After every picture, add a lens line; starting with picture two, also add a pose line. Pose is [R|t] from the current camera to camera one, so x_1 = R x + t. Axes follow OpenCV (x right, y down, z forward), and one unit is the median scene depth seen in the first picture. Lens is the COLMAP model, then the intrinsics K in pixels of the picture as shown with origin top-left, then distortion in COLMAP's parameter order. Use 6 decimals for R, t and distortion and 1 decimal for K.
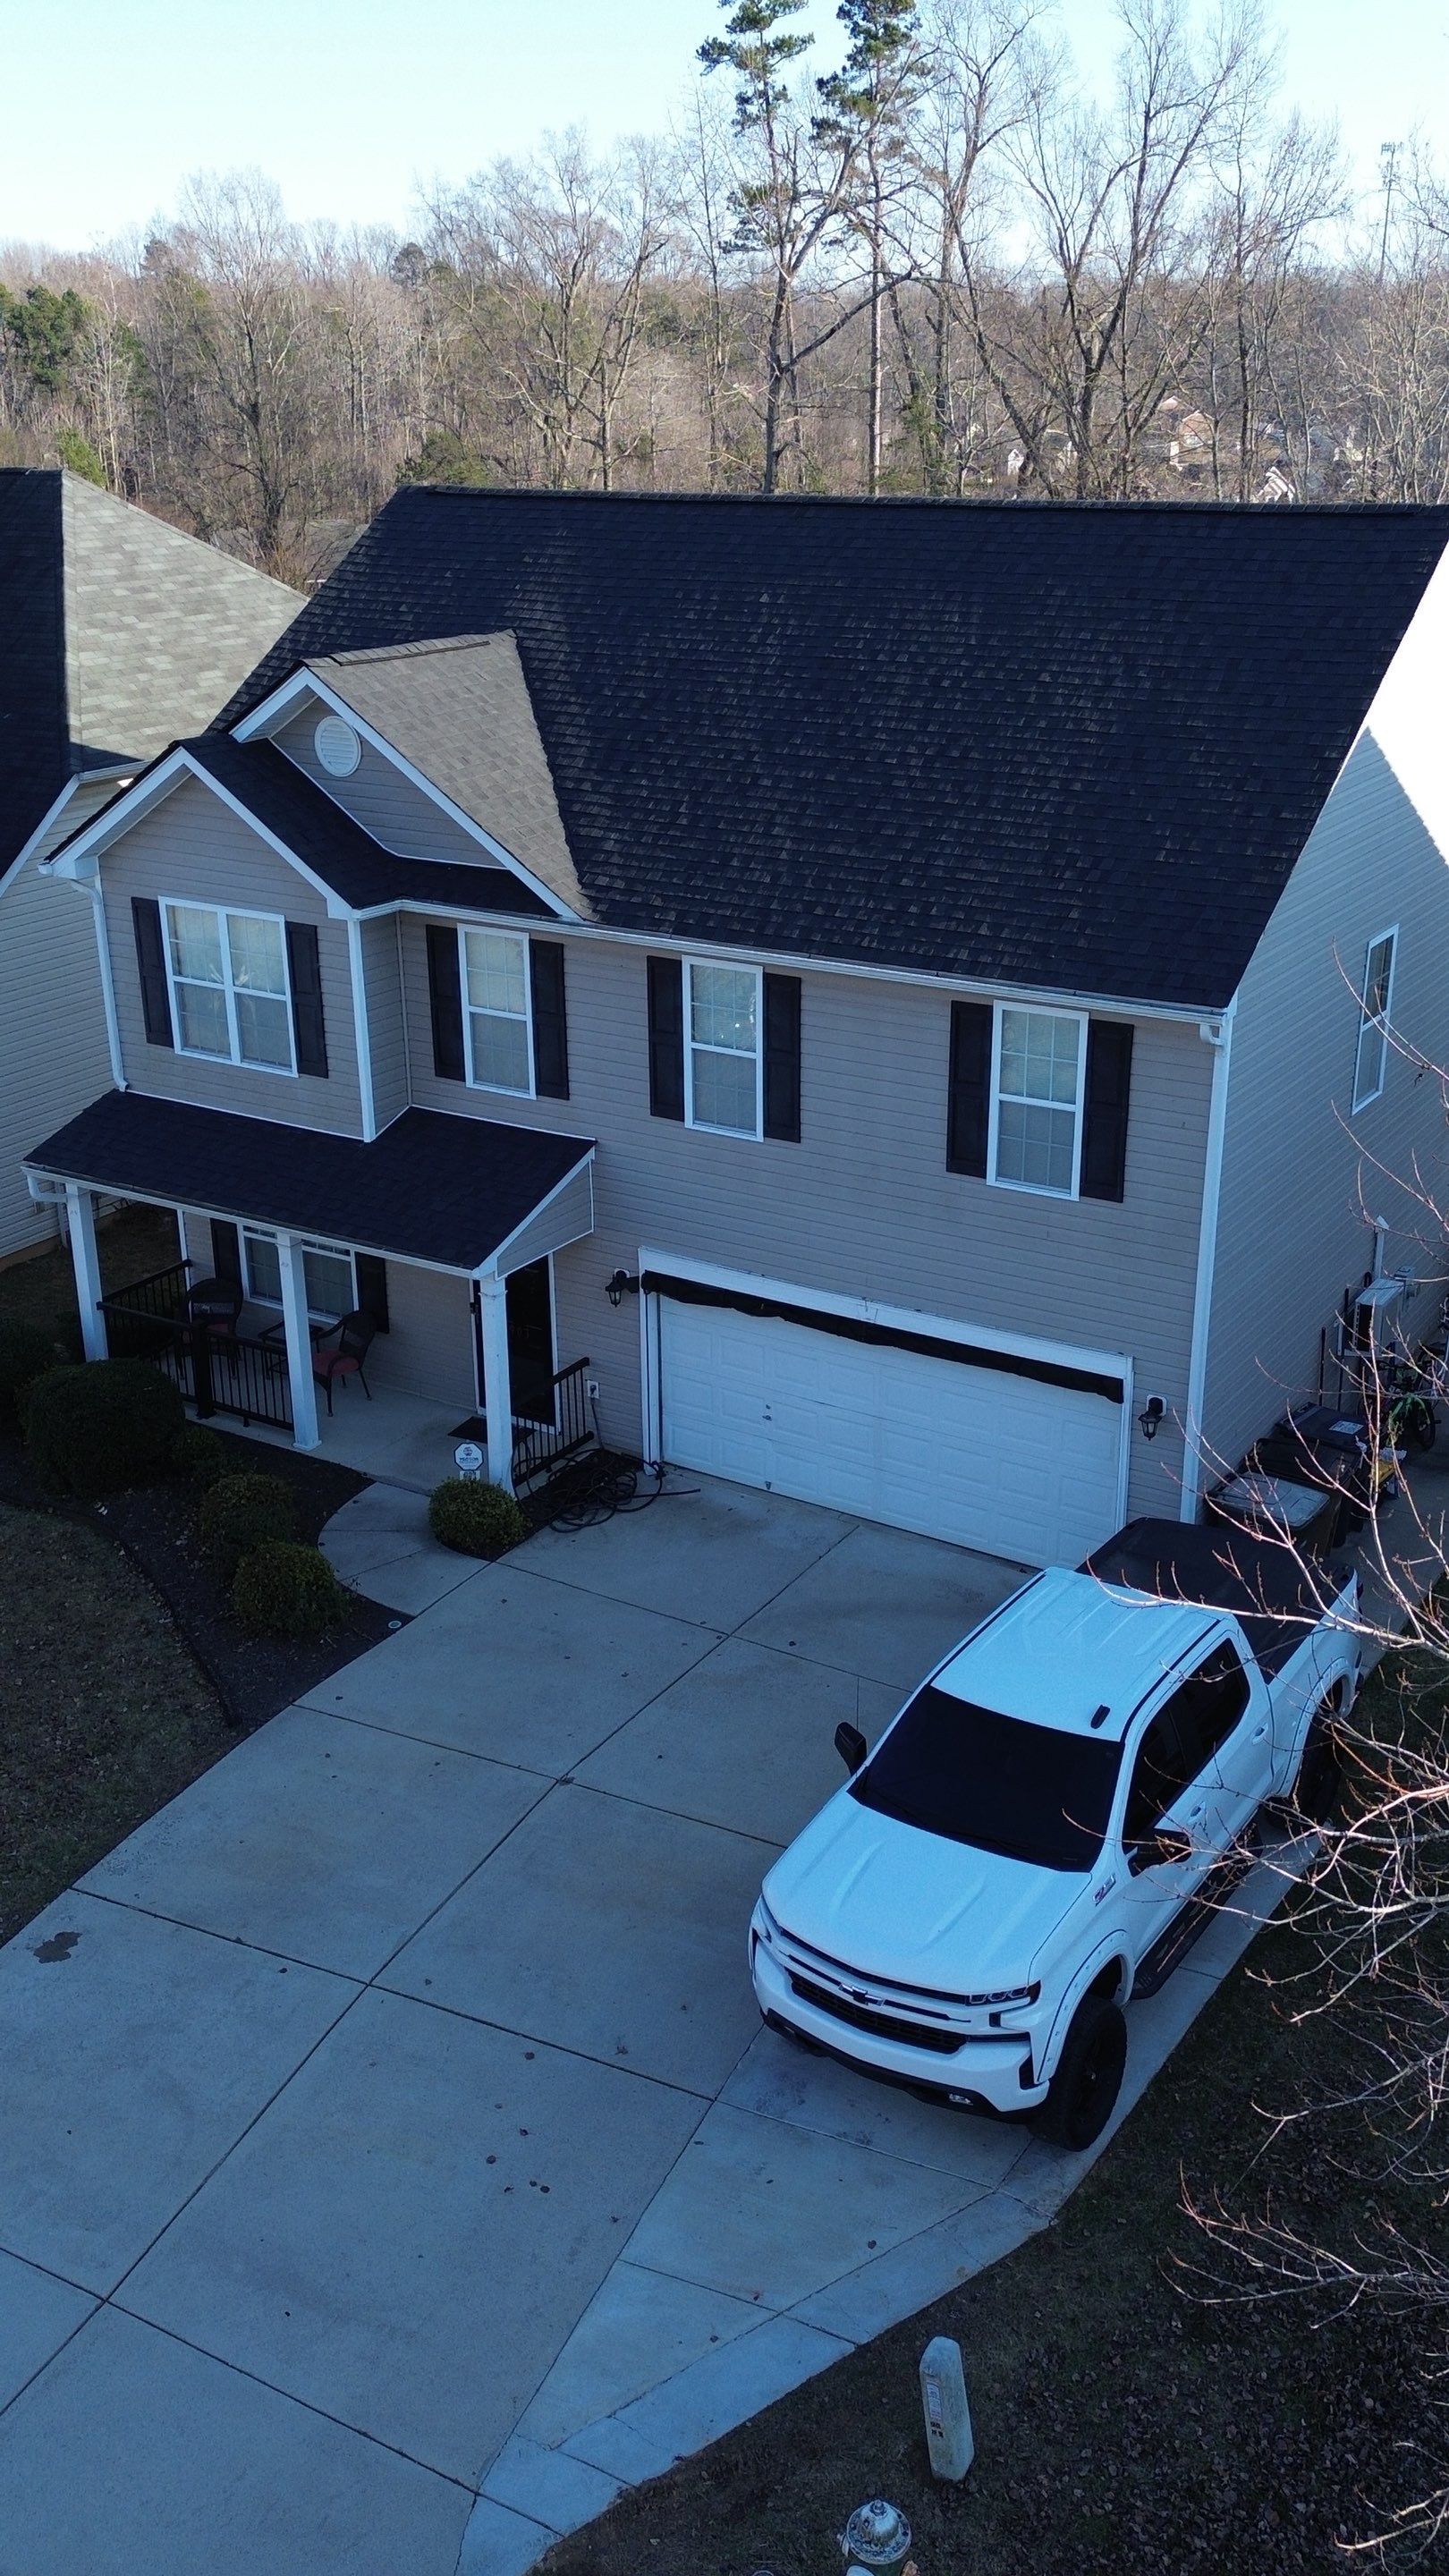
lens RADIAL K [[2356.6, 0, 724.5], [0, 2356.6, 1288.0], [0, 0, 1]] dist [0.040763, -0.007033]
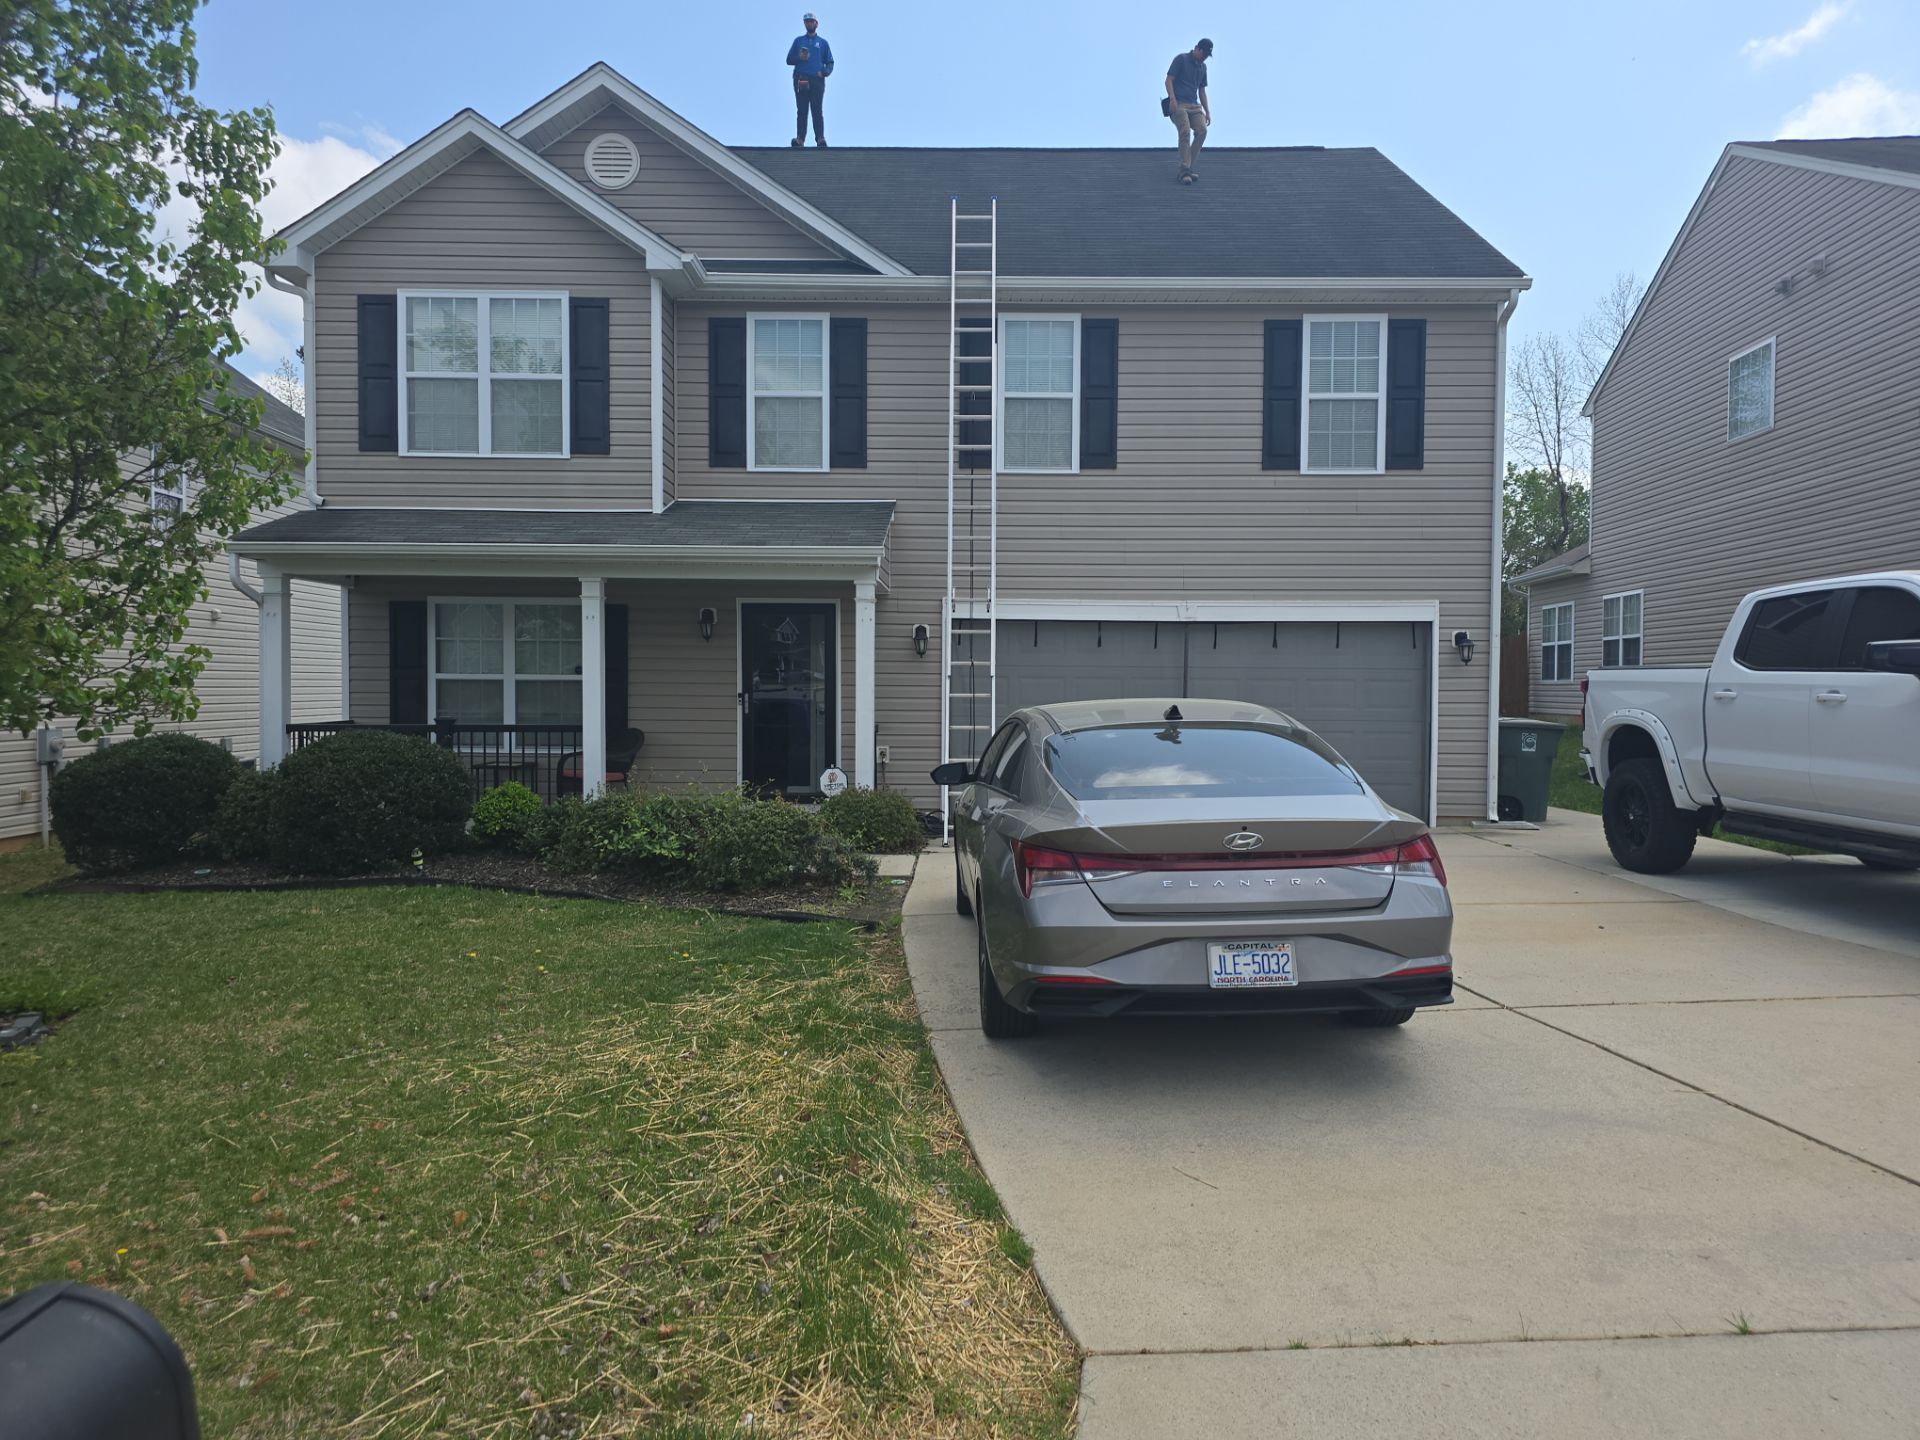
lens RADIAL K [[1366.8, 0, 960.0], [0, 1366.8, 720.0], [0, 0, 1]] dist [0.105794, -0.177228]
pose [[0.846857, 0.004954, 0.531797, -0.364702], [0.179890, 0.938345, -0.295207, 0.223232], [-0.500472, 0.345664, 0.793754, 0.516856]]
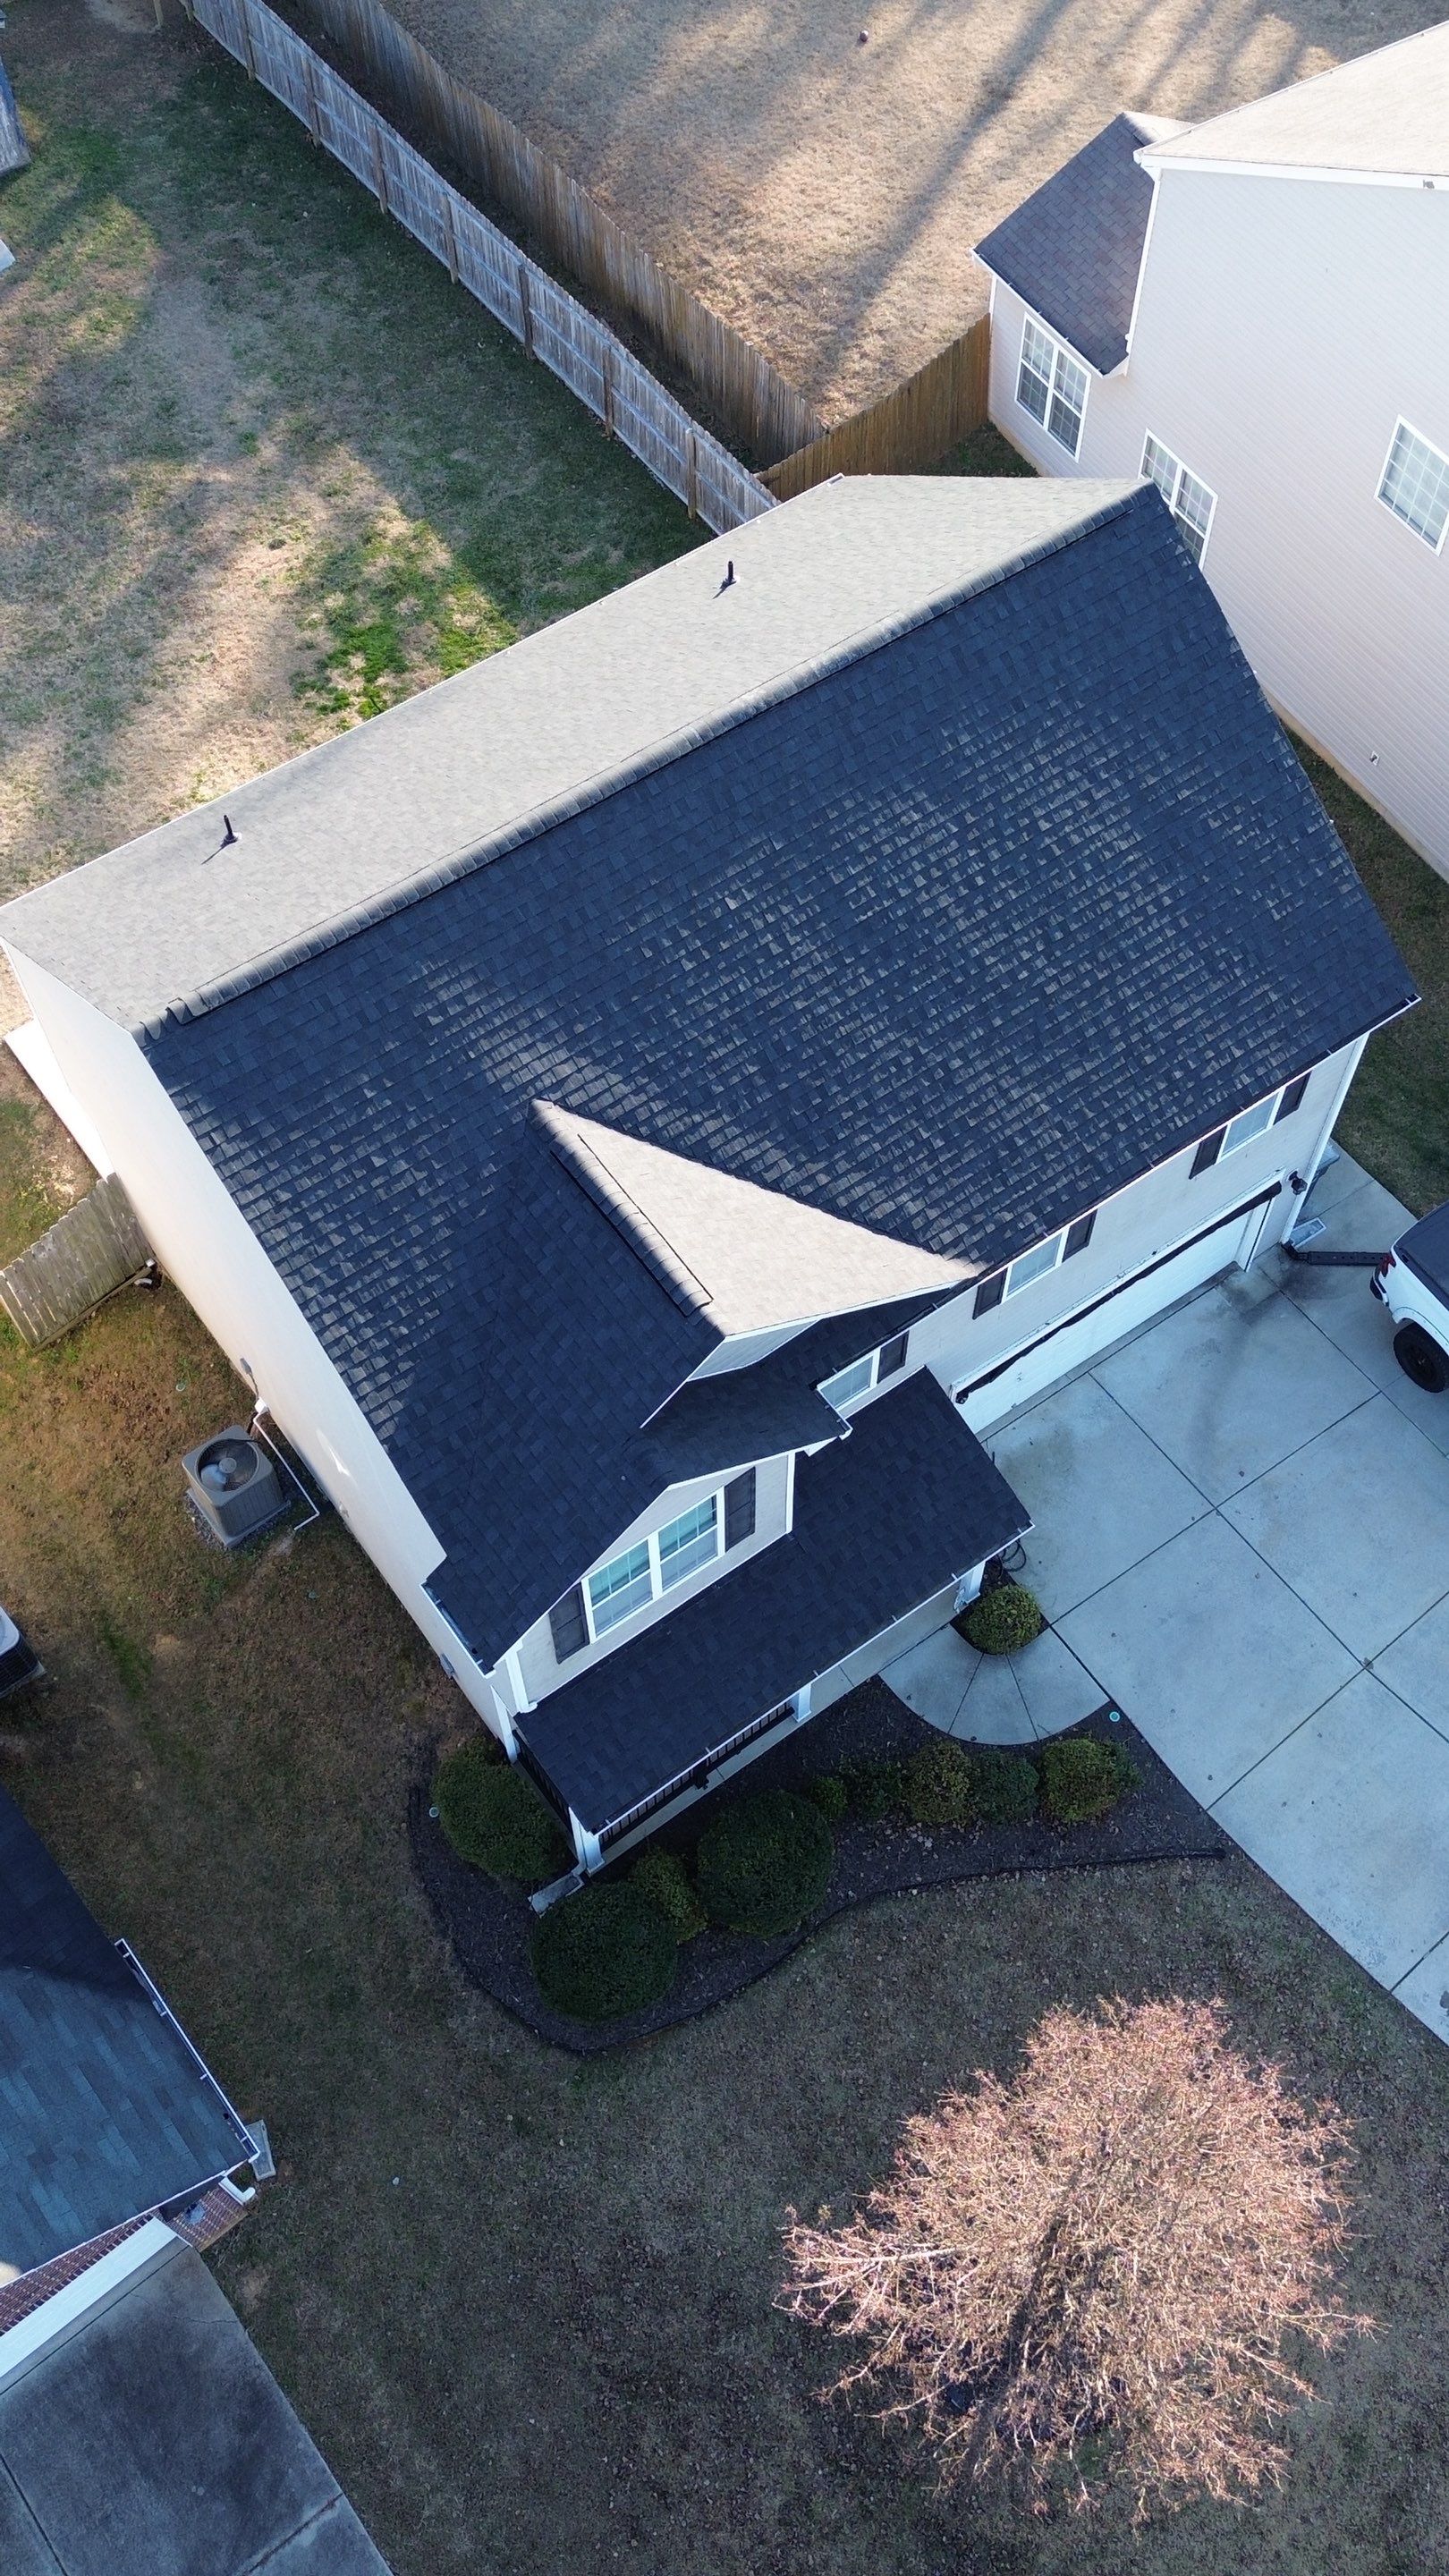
lens RADIAL K [[2356.6, 0, 724.5], [0, 2356.6, 1288.0], [0, 0, 1]] dist [0.040763, -0.007033]
pose [[0.364246, -0.797521, 0.480921, -0.617952], [0.344094, 0.595104, 0.726258, -0.962302], [-0.865404, -0.099054, 0.491186, 0.529398]]
